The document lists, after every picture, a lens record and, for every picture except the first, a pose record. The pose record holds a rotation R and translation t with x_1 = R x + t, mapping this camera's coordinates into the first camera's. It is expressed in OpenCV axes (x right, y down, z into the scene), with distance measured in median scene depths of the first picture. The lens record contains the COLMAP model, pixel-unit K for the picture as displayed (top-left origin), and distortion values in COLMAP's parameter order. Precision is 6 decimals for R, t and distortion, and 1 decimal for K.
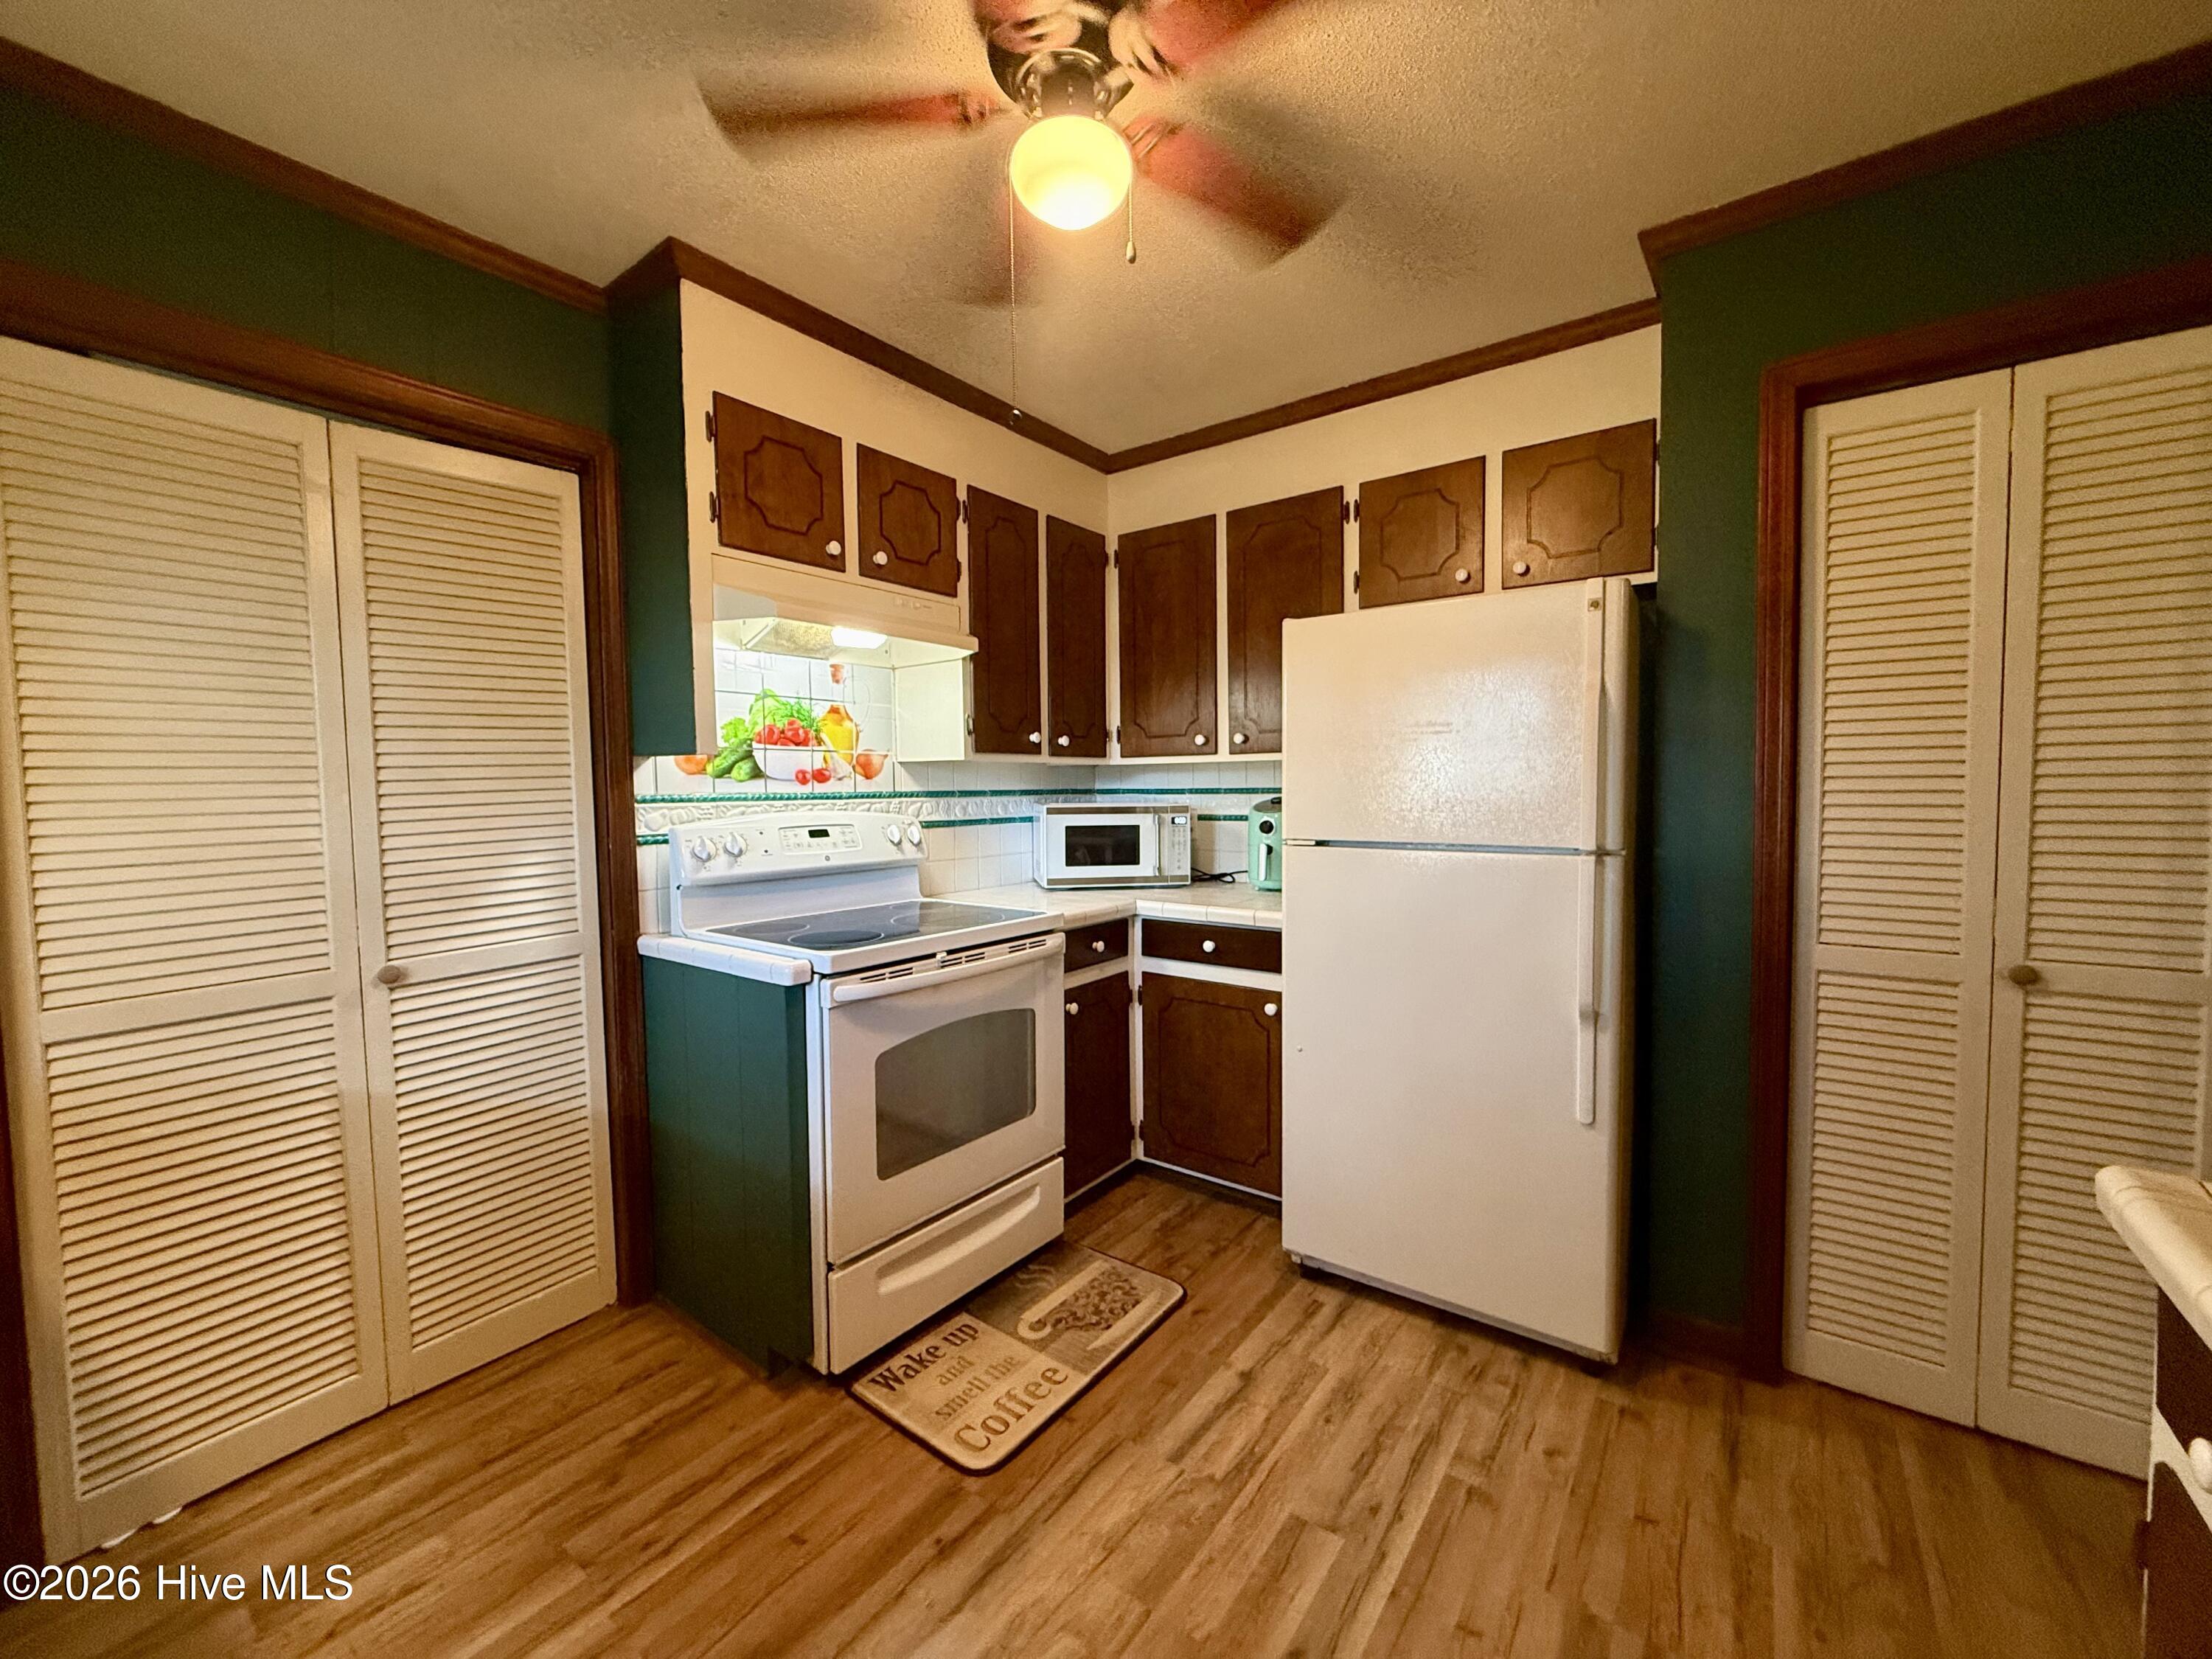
lens RADIAL K [[875.0, 0, 1107.6], [0, 875.0, 825.9], [0, 0, 1]] dist [-0.009652, -0.000235]
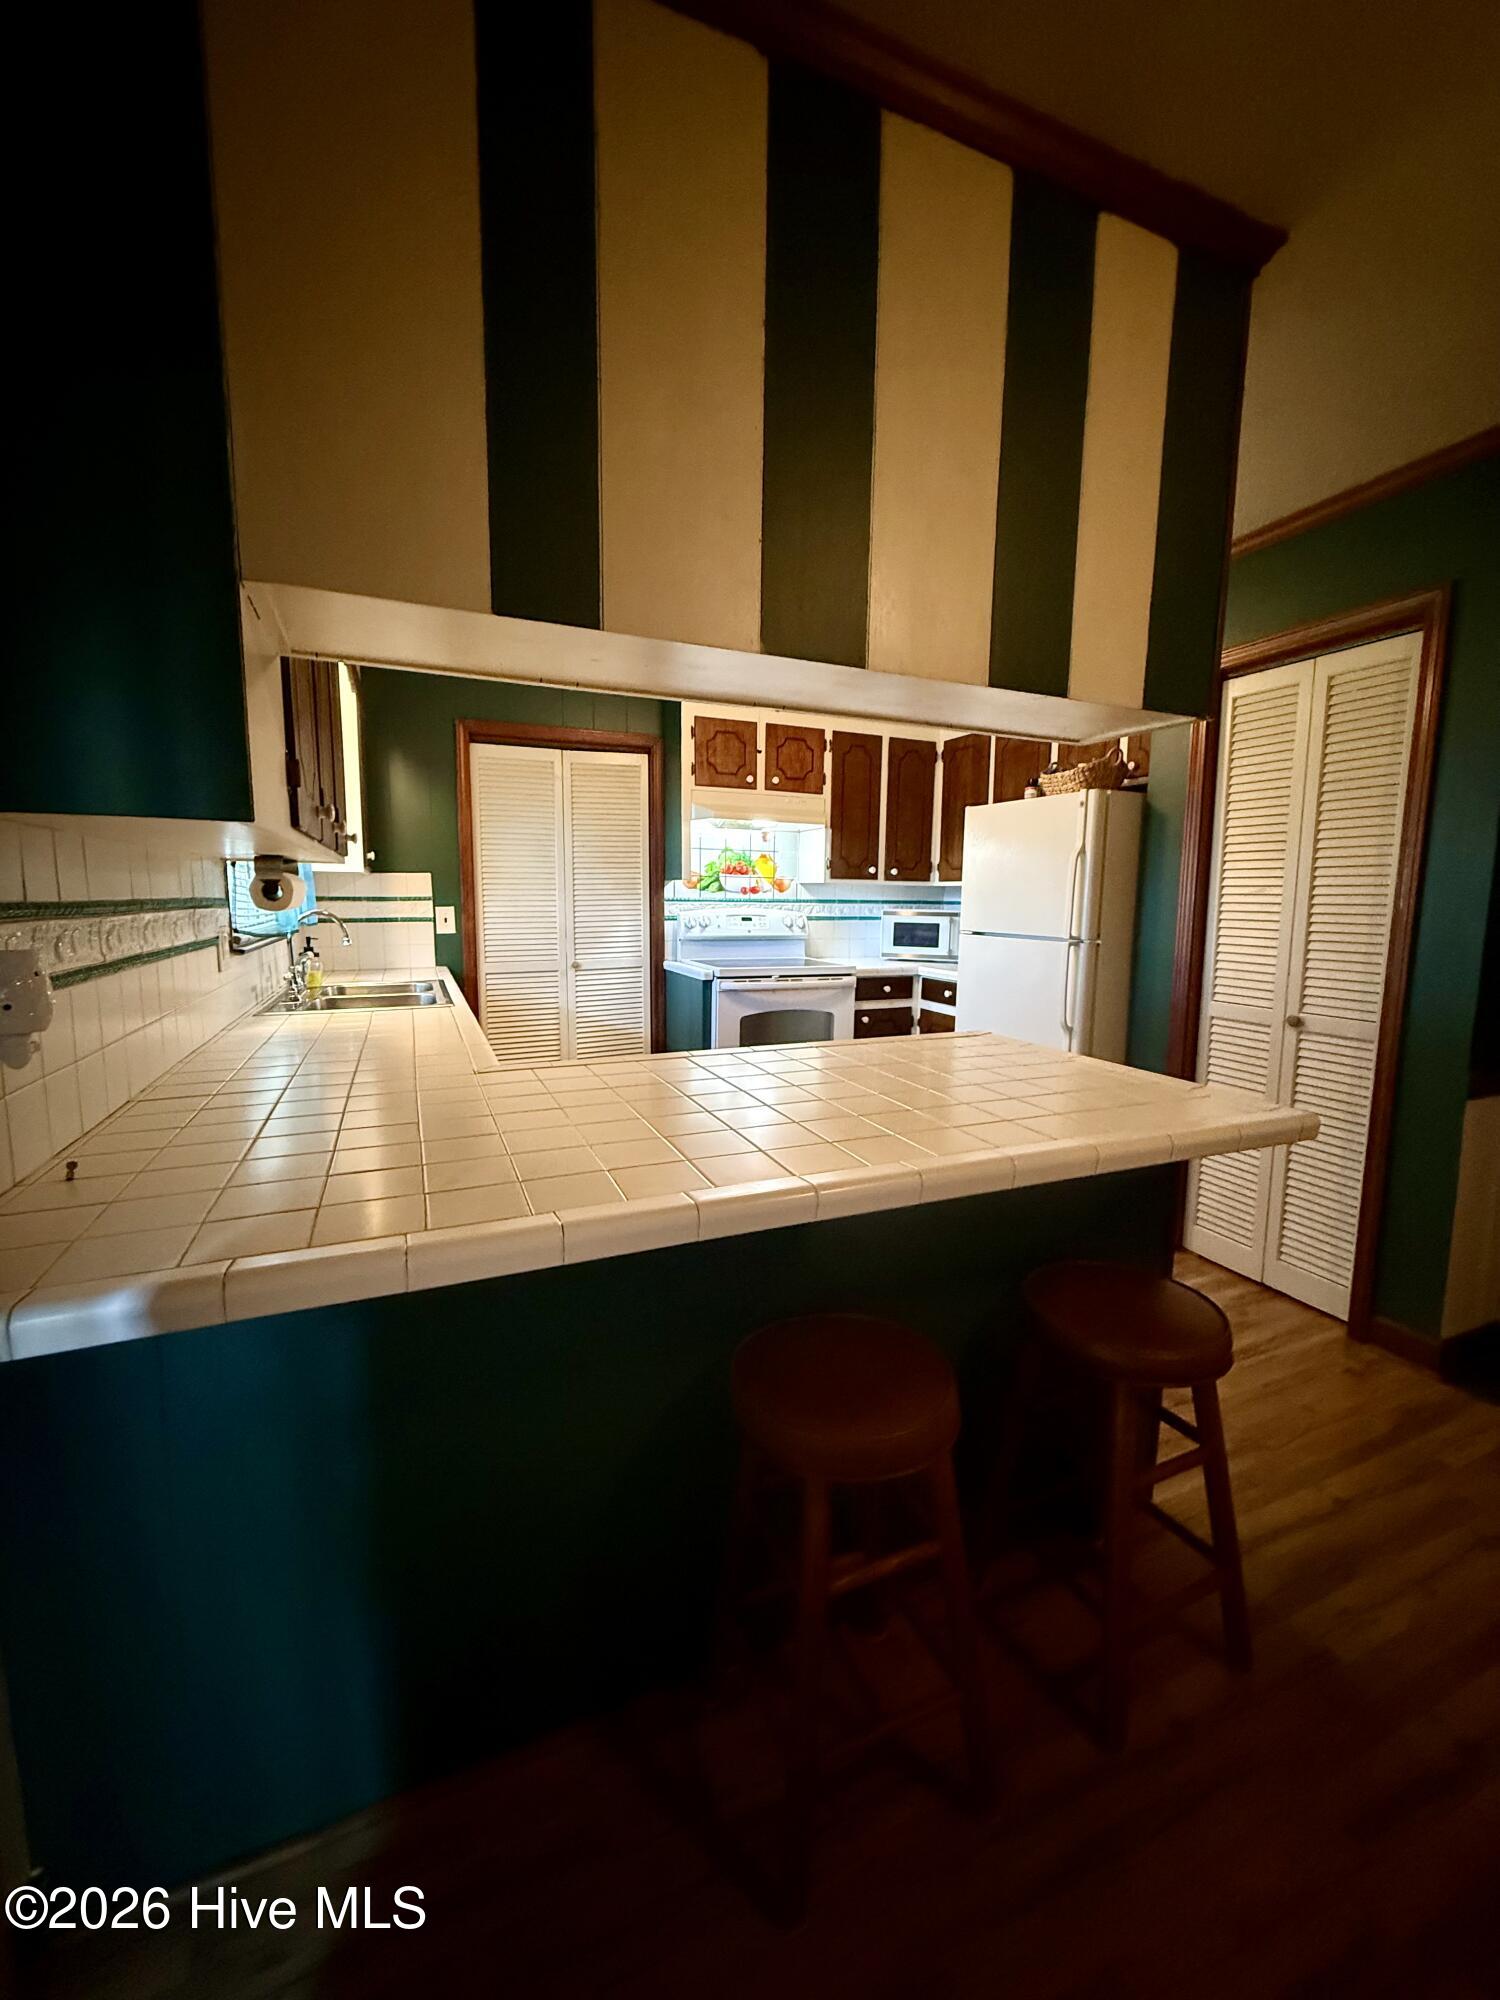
lens RADIAL K [[791.2, 0, 751.8], [0, 791.2, 1000.6], [0, 0, 1]] dist [-0.009652, -0.000235]
pose [[0.868304, 0.085927, -0.488533, 0.583612], [-0.044393, 0.994391, 0.095997, 0.019869], [0.494041, -0.061667, 0.867249, -0.583041]]
